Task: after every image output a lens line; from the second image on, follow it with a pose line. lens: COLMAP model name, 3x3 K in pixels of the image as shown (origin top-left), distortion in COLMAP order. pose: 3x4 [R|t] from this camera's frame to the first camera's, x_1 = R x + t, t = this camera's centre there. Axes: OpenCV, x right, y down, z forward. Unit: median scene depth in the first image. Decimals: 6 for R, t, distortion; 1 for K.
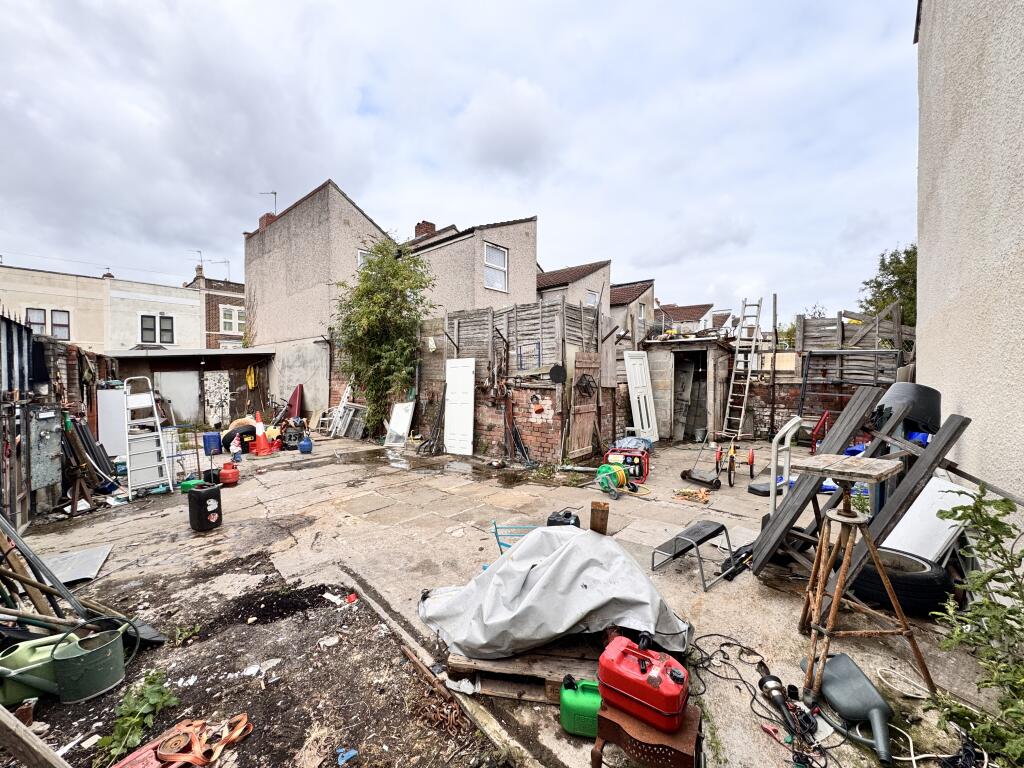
lens RADIAL K [[412.0, 0, 512.0], [0, 412.0, 384.0], [0, 0, 1]] dist [0.000513, 0.000191]
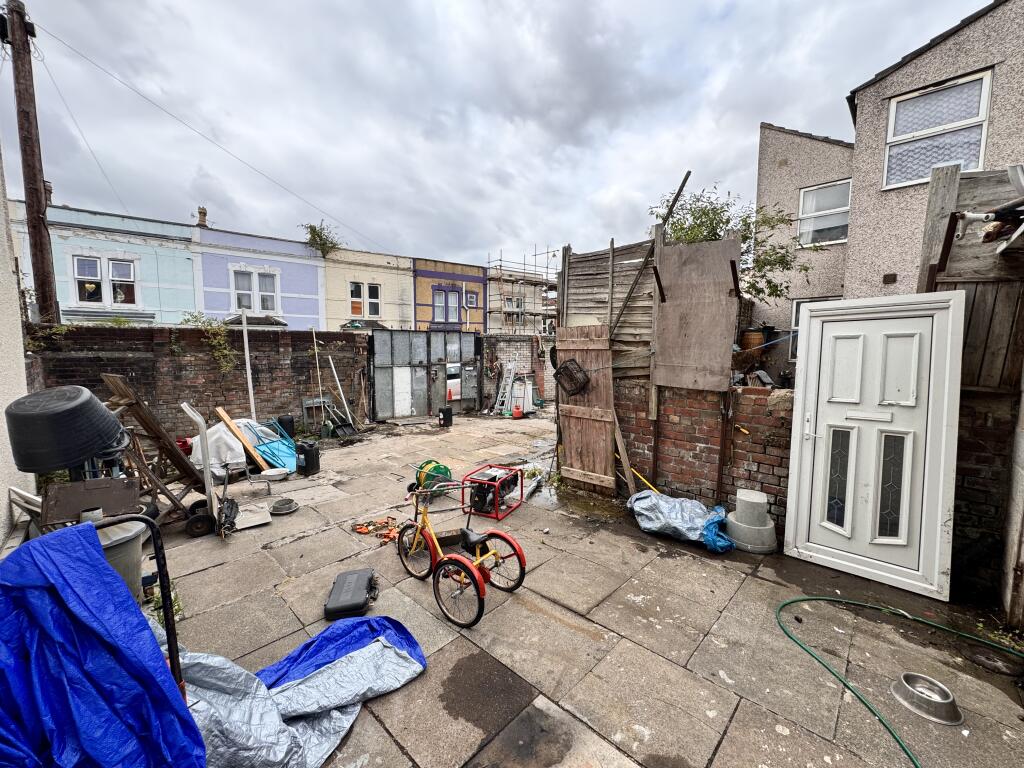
lens RADIAL K [[412.0, 0, 512.0], [0, 412.0, 384.0], [0, 0, 1]] dist [0.000513, 0.000191]
pose [[-0.045906, 0.089347, -0.994942, 0.958469], [-0.026302, 0.995539, 0.090614, -0.044498], [0.998599, 0.030328, -0.043351, 1.064311]]
